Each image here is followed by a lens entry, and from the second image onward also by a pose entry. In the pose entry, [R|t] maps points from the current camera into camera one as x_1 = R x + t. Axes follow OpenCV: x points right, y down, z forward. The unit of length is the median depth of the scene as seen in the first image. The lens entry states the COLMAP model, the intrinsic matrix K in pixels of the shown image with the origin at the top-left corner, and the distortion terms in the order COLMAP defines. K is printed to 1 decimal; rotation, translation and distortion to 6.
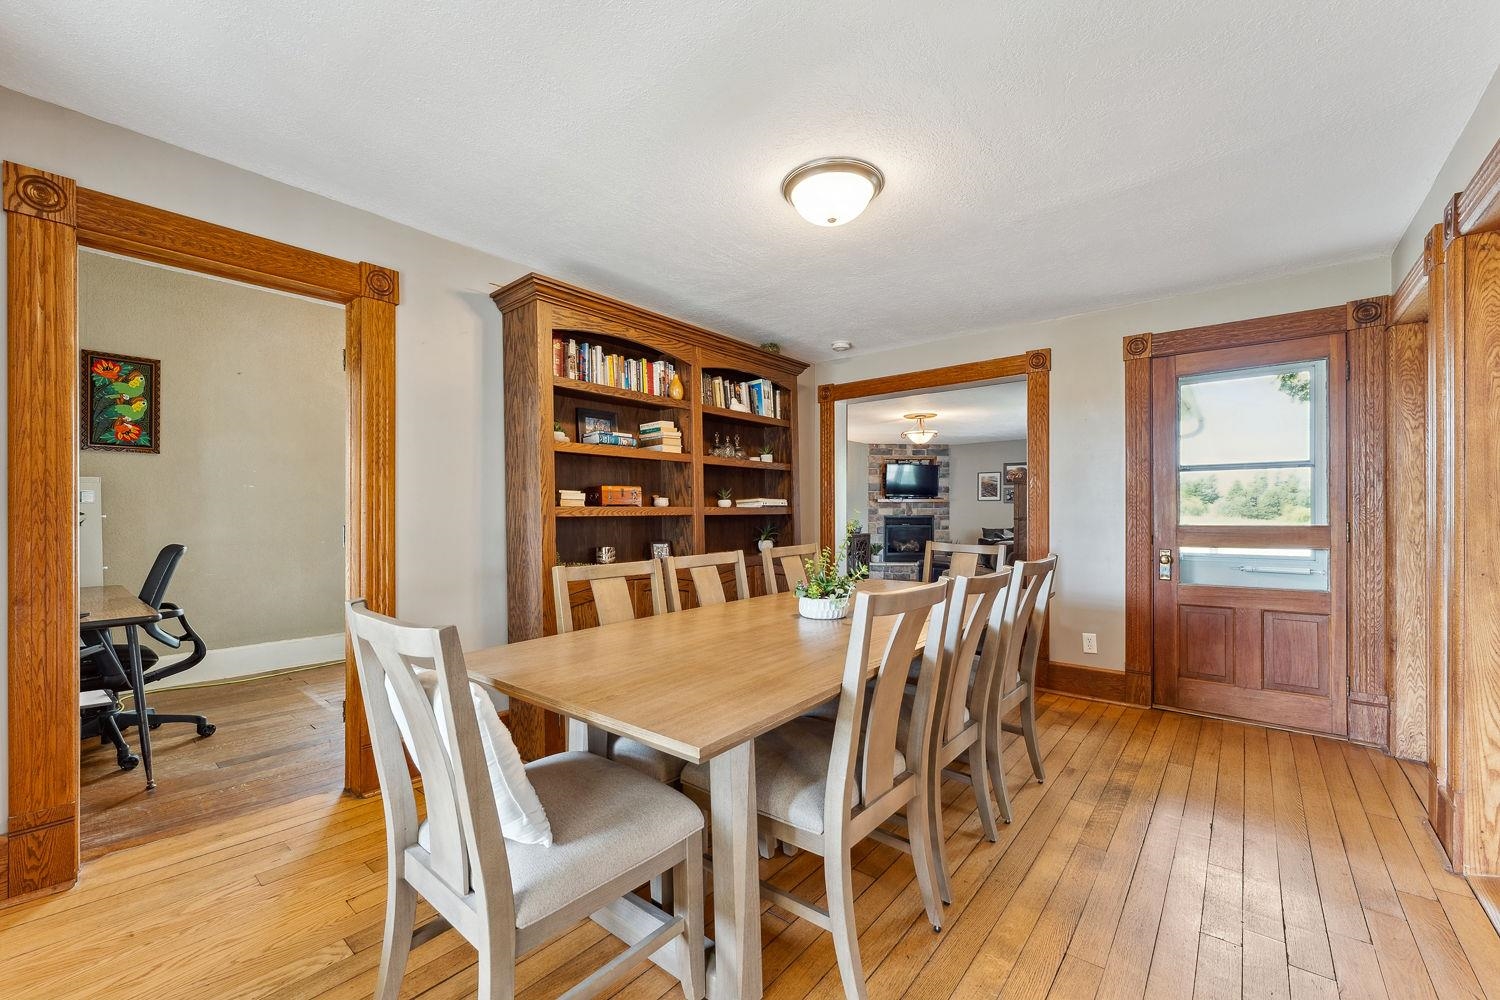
lens RADIAL K [[606.4, 0, 752.4], [0, 606.4, 506.8], [0, 0, 1]] dist [0.000078, -0.000031]
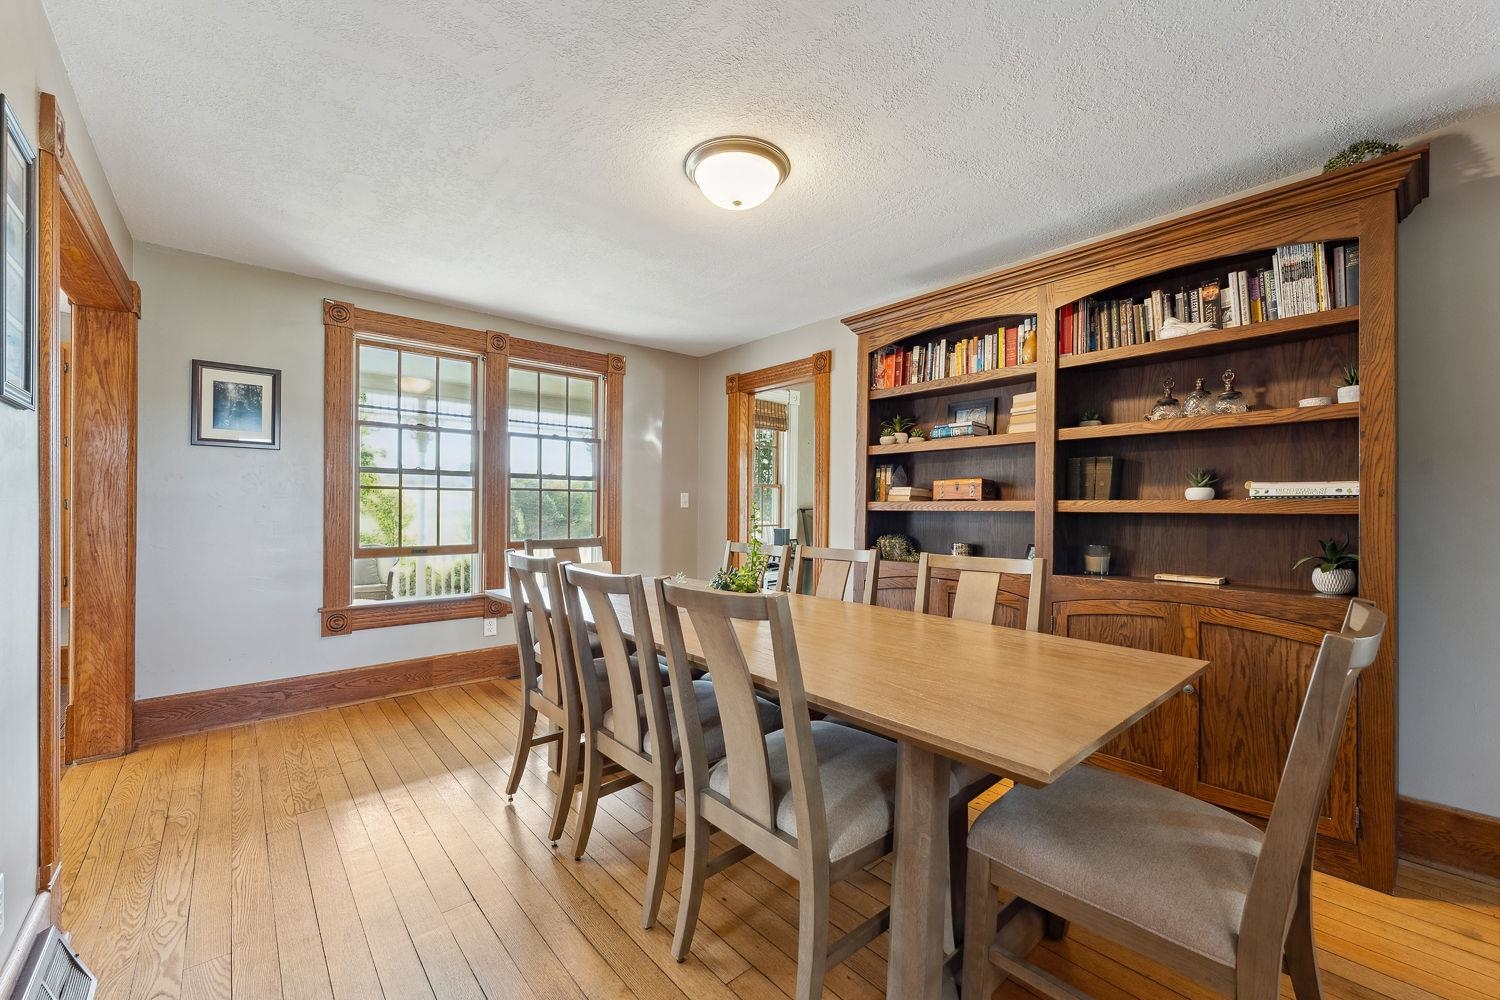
lens RADIAL K [[597.5, 0, 750.8], [0, 597.5, 508.8], [0, 0, 1]] dist [-0.001229, -0.000039]
pose [[-0.160304, -0.001415, -0.987067, 0.736331], [-0.001909, 0.999998, -0.001123, 0.013019], [0.987066, 0.001704, -0.160306, 0.817338]]
